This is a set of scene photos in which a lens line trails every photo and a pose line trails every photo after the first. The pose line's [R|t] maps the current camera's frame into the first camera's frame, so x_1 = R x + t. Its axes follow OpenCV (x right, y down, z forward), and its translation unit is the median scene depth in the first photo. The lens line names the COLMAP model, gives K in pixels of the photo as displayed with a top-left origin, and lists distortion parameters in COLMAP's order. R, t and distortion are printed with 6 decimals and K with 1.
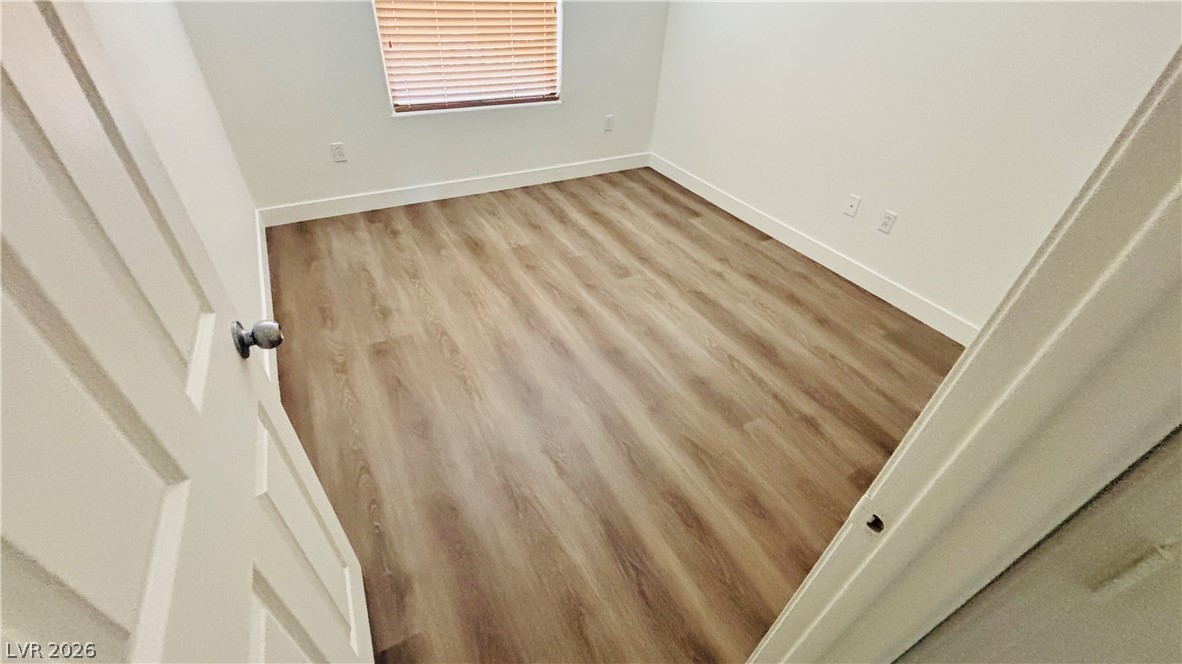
lens RADIAL K [[461.0, 0, 588.4], [0, 461.0, 330.2], [0, 0, 1]] dist [-0.001459, -0.000114]
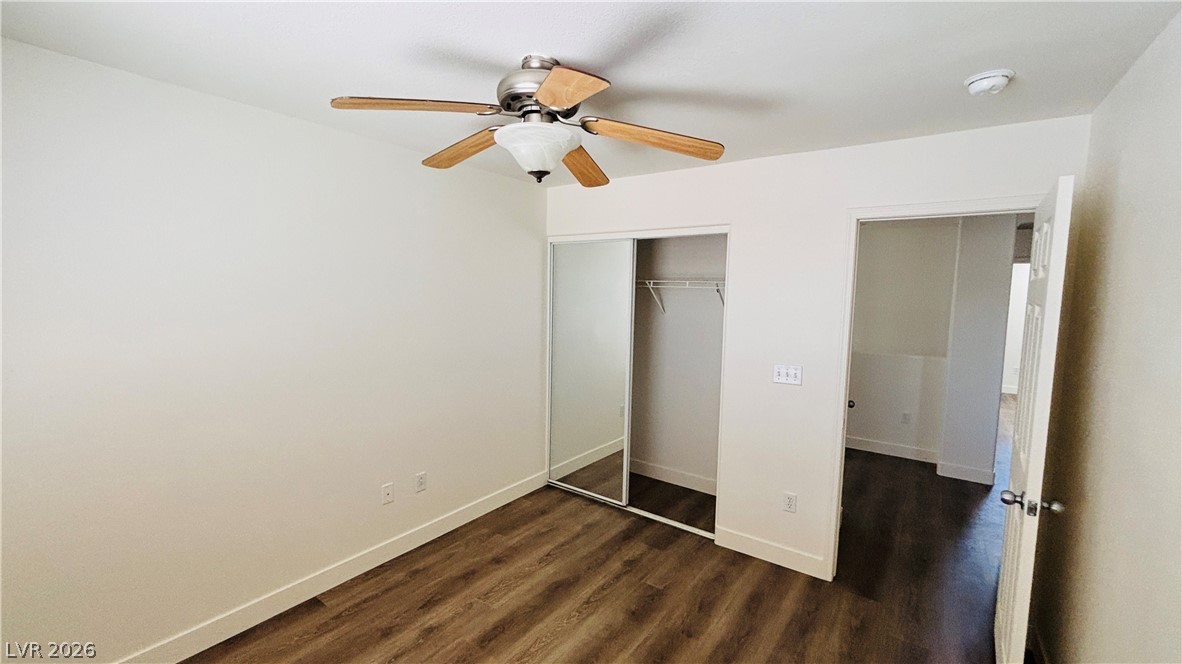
lens RADIAL K [[483.2, 0, 589.2], [0, 483.2, 330.6], [0, 0, 1]] dist [-0.000982, 0.000167]
pose [[-0.410119, -0.138179, 0.901504, -0.472887], [0.538147, 0.761381, 0.361520, -0.625987], [-0.736342, 0.633408, -0.237897, 0.633524]]
